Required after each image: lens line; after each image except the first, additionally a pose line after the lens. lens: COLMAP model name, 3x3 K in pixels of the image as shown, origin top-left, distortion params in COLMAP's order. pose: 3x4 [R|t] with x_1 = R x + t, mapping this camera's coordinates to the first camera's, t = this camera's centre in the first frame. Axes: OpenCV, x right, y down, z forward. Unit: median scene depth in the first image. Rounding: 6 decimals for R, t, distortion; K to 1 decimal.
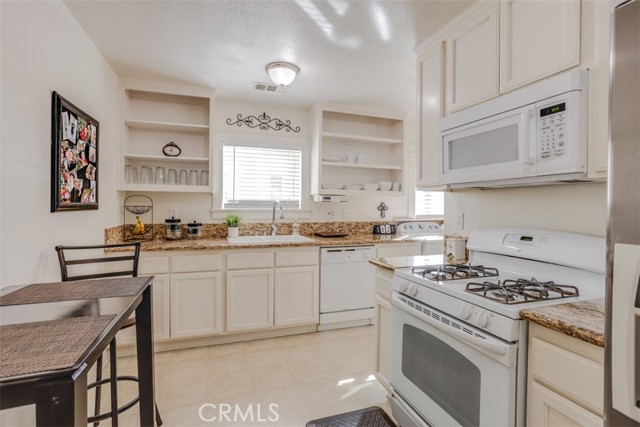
lens RADIAL K [[307.7, 0, 317.4], [0, 307.7, 207.9], [0, 0, 1]] dist [-0.028013, 0.013565]
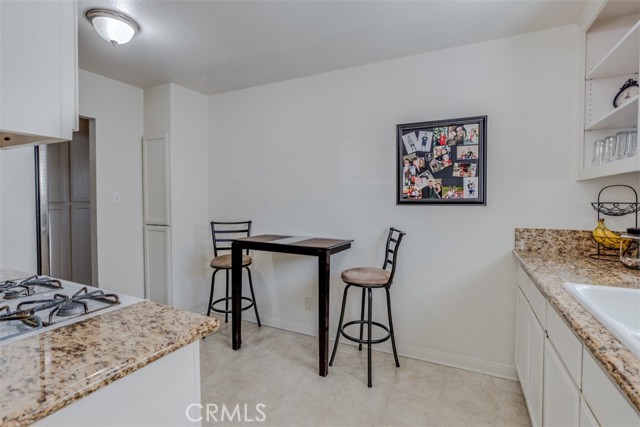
lens RADIAL K [[307.7, 0, 319.5], [0, 307.7, 211.0], [0, 0, 1]] dist [-0.028013, 0.013565]
pose [[-0.705656, 0.010479, -0.708477, 0.276960], [-0.015092, 0.999441, 0.029815, 0.002380], [0.708394, 0.031731, -0.705104, 1.026153]]
